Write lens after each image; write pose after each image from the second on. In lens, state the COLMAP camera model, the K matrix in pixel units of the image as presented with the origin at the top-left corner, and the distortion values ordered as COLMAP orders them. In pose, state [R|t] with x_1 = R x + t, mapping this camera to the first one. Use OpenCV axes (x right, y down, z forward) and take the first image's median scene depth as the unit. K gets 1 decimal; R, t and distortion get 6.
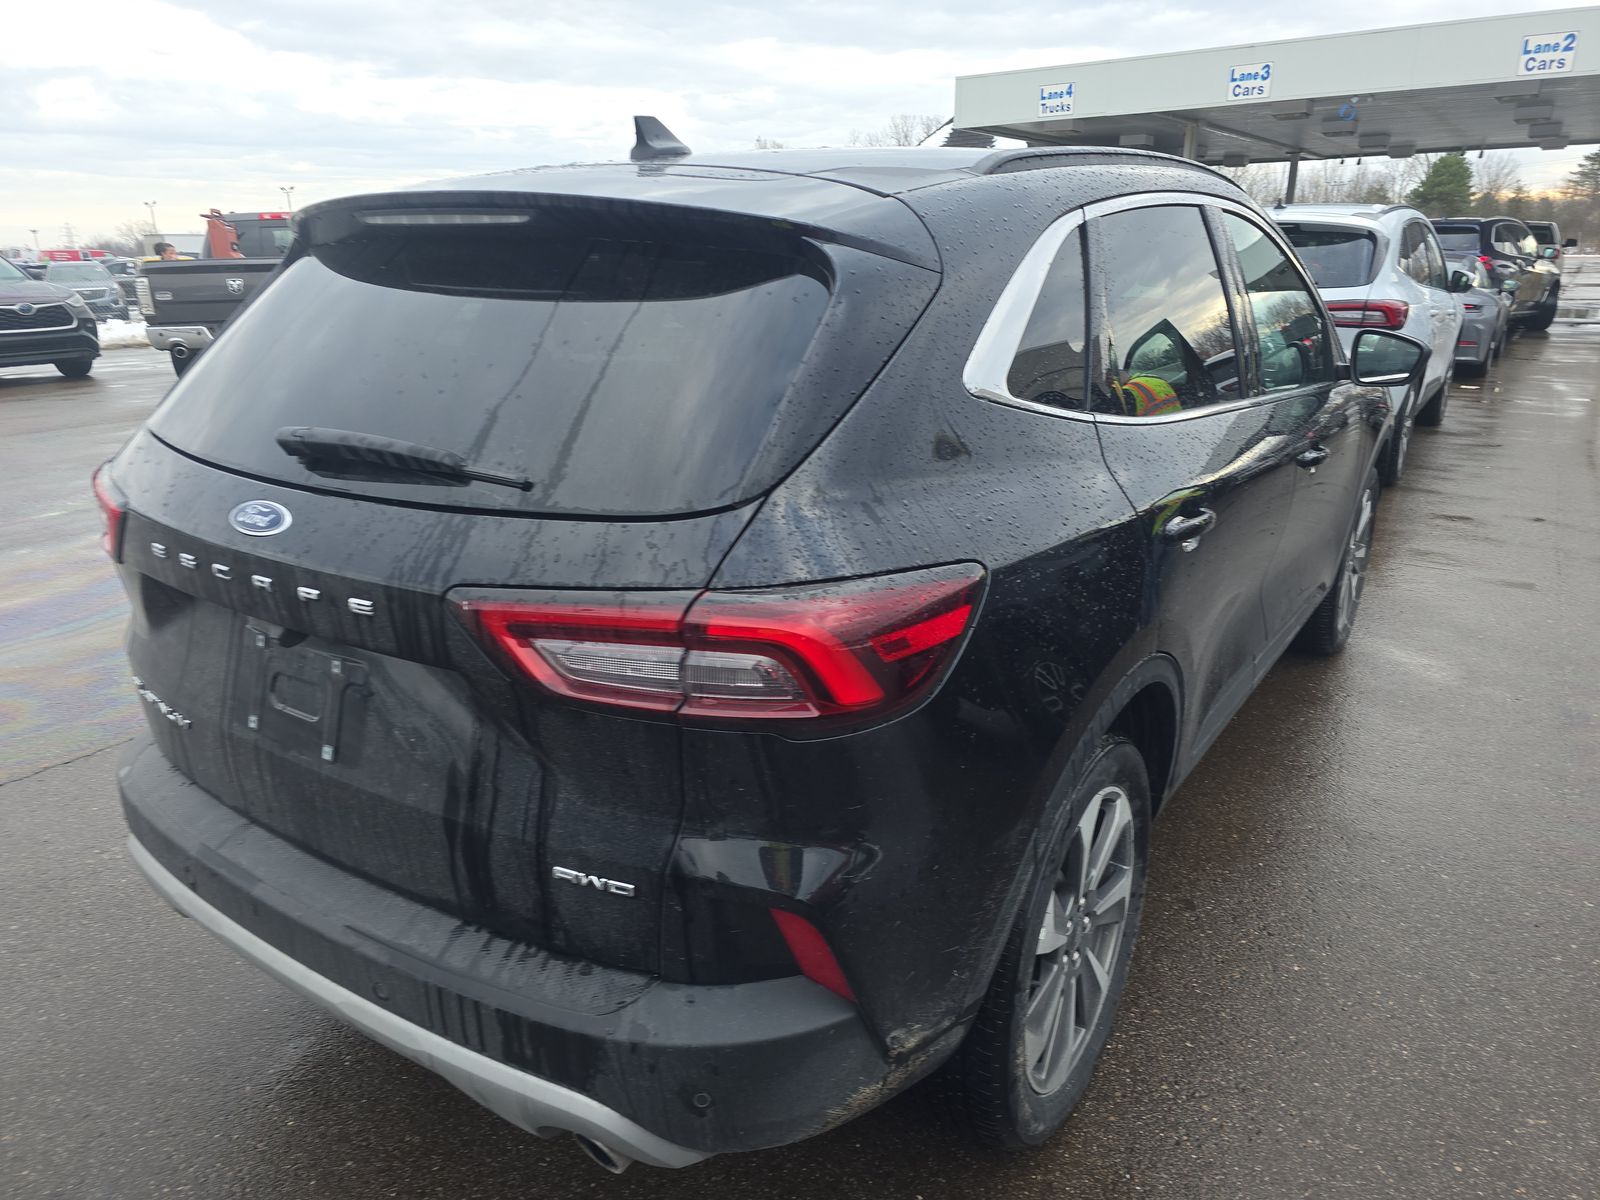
lens RADIAL K [[1081.0, 0, 802.8], [0, 1081.0, 583.0], [0, 0, 1]] dist [0.057660, -0.041876]
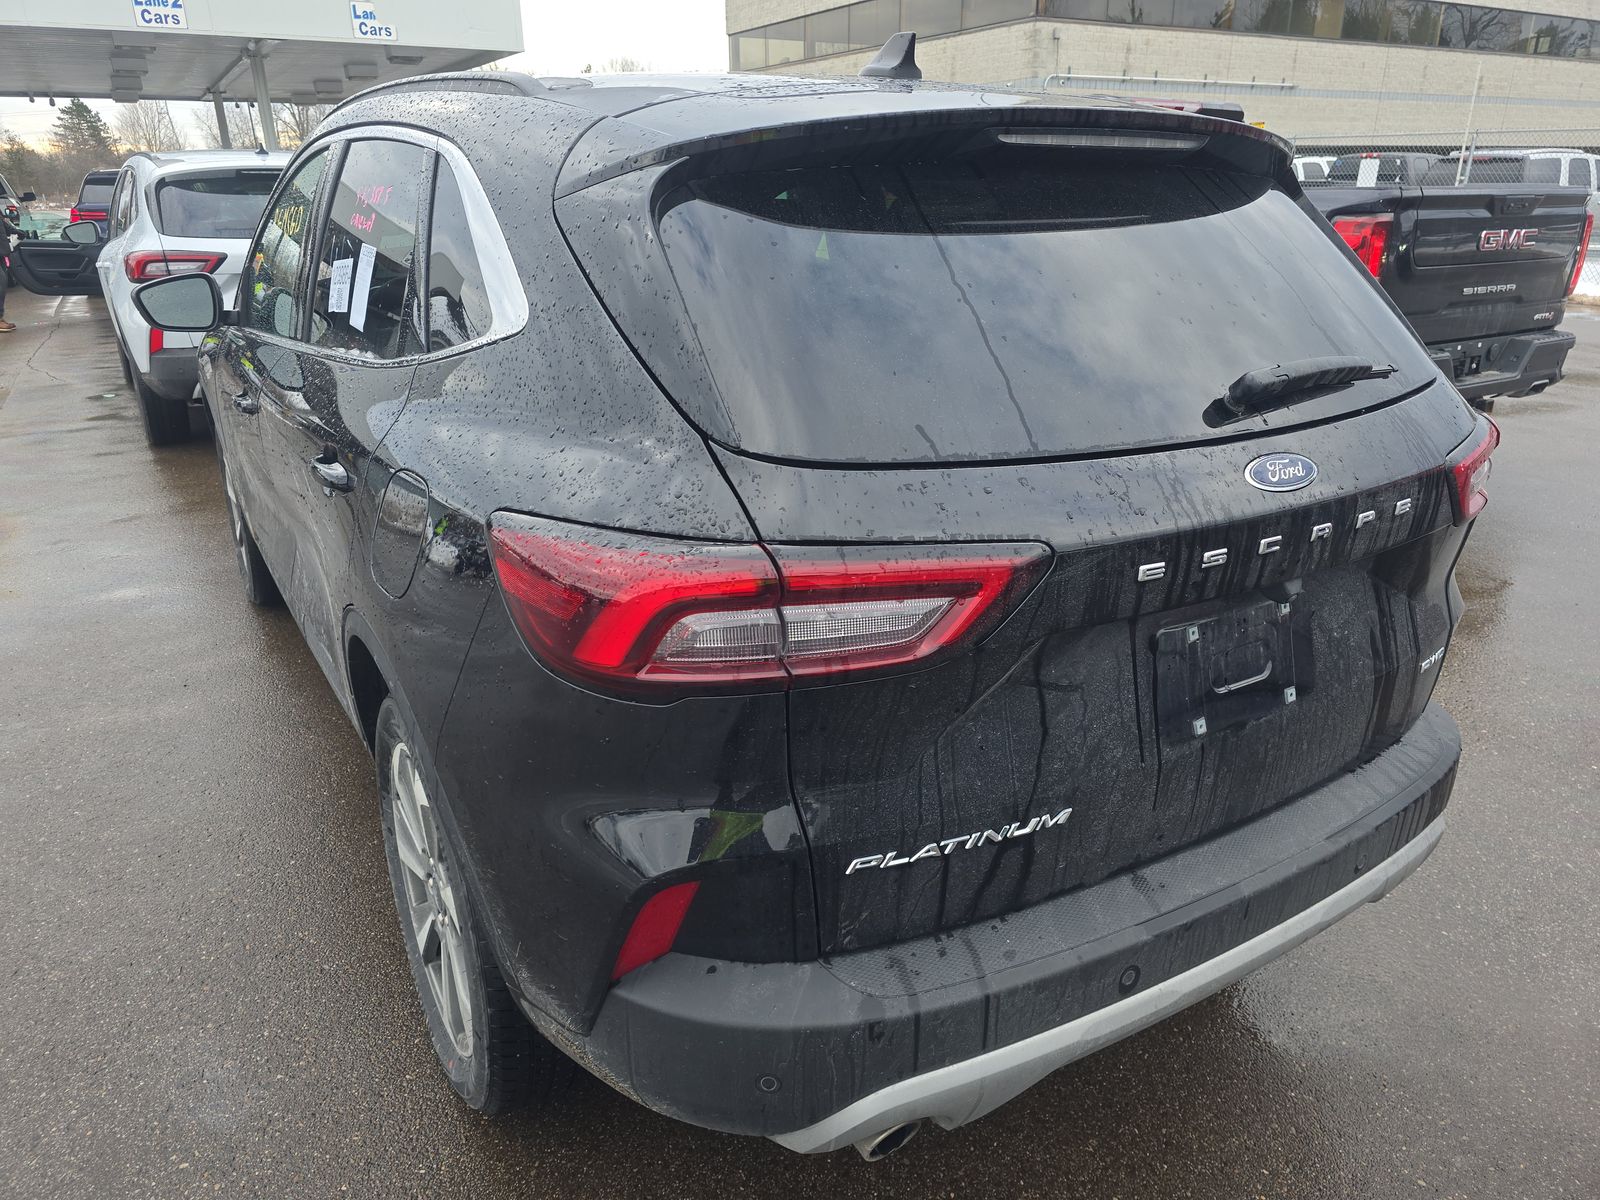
lens RADIAL K [[1092.5, 0, 800.0], [0, 1092.5, 600.0], [0, 0, 1]] dist [0.067972, -0.065991]
pose [[0.399445, -0.314514, 0.861118, -1.491584], [0.273789, 0.937368, 0.215362, -0.269309], [-0.874919, 0.149740, 0.460537, 0.946081]]
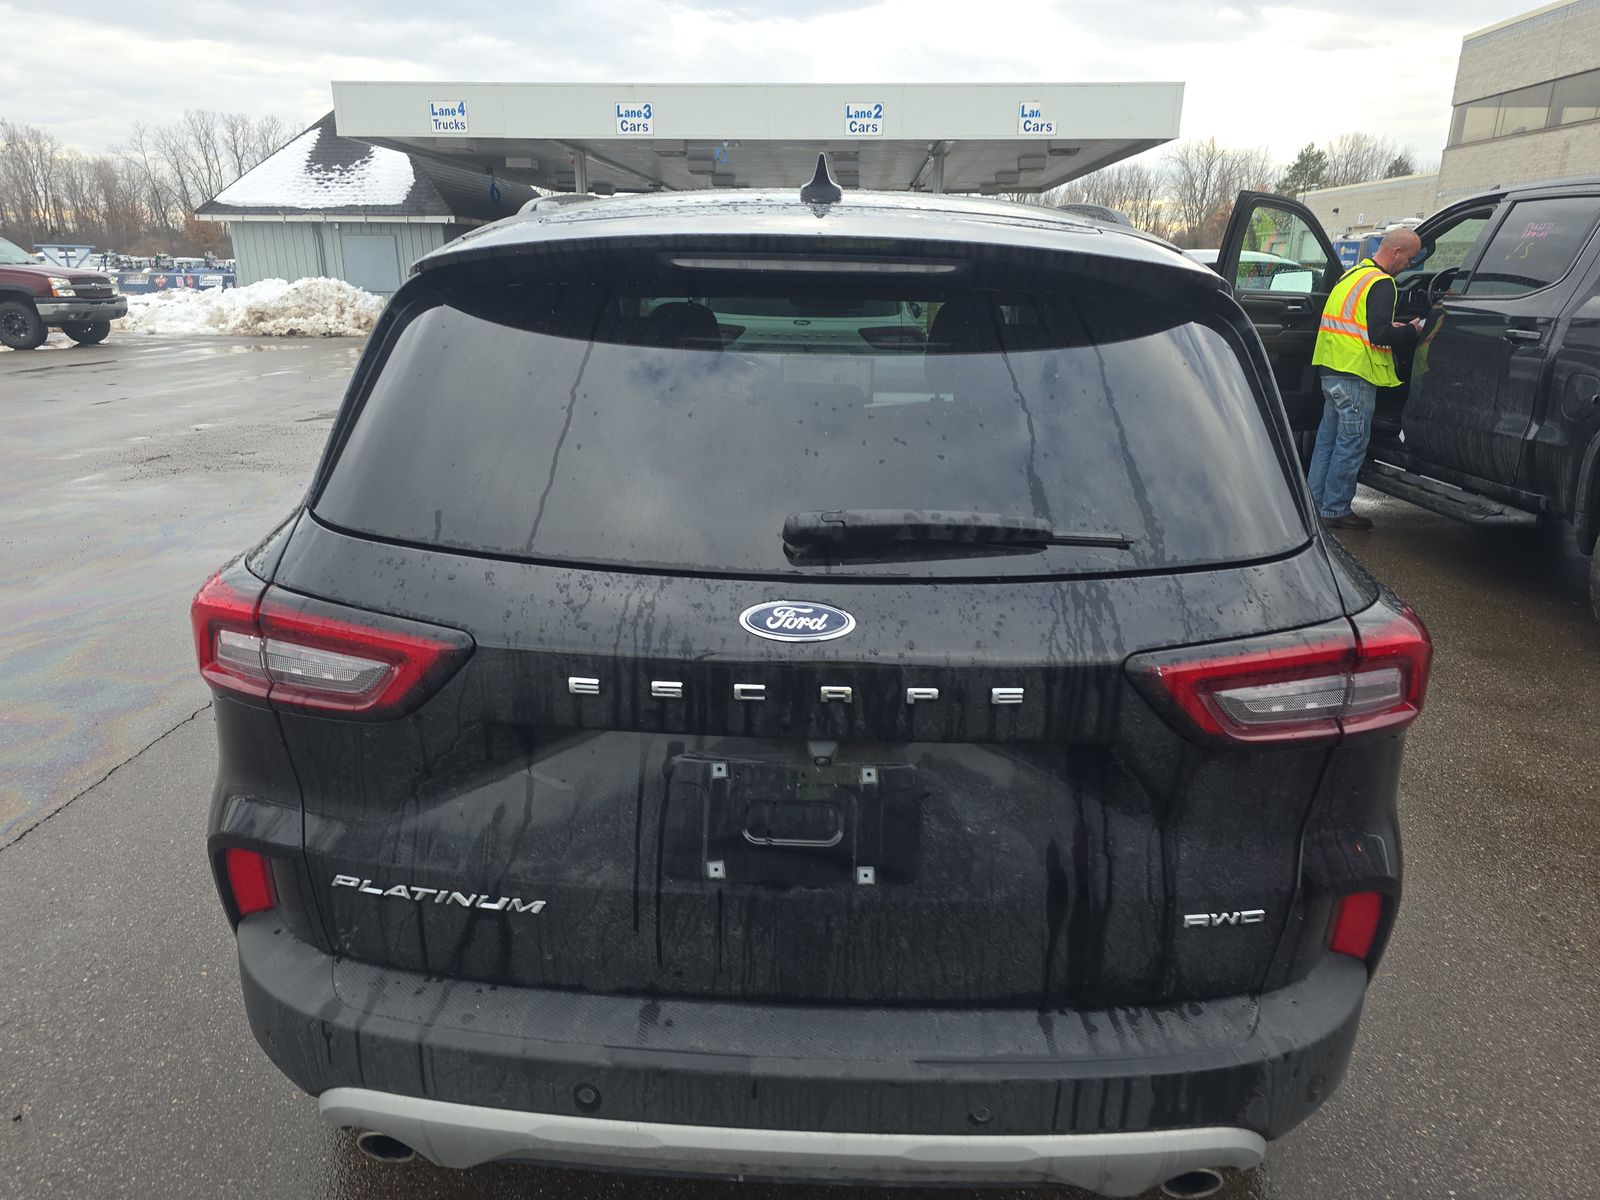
lens RADIAL K [[1077.8, 0, 789.3], [0, 1077.8, 591.1], [0, 0, 1]] dist [0.070486, -0.075927]
pose [[0.846829, -0.136955, 0.513930, -0.932856], [0.140770, 0.989533, 0.031742, -0.110238], [-0.512898, 0.045466, 0.857245, 0.285659]]
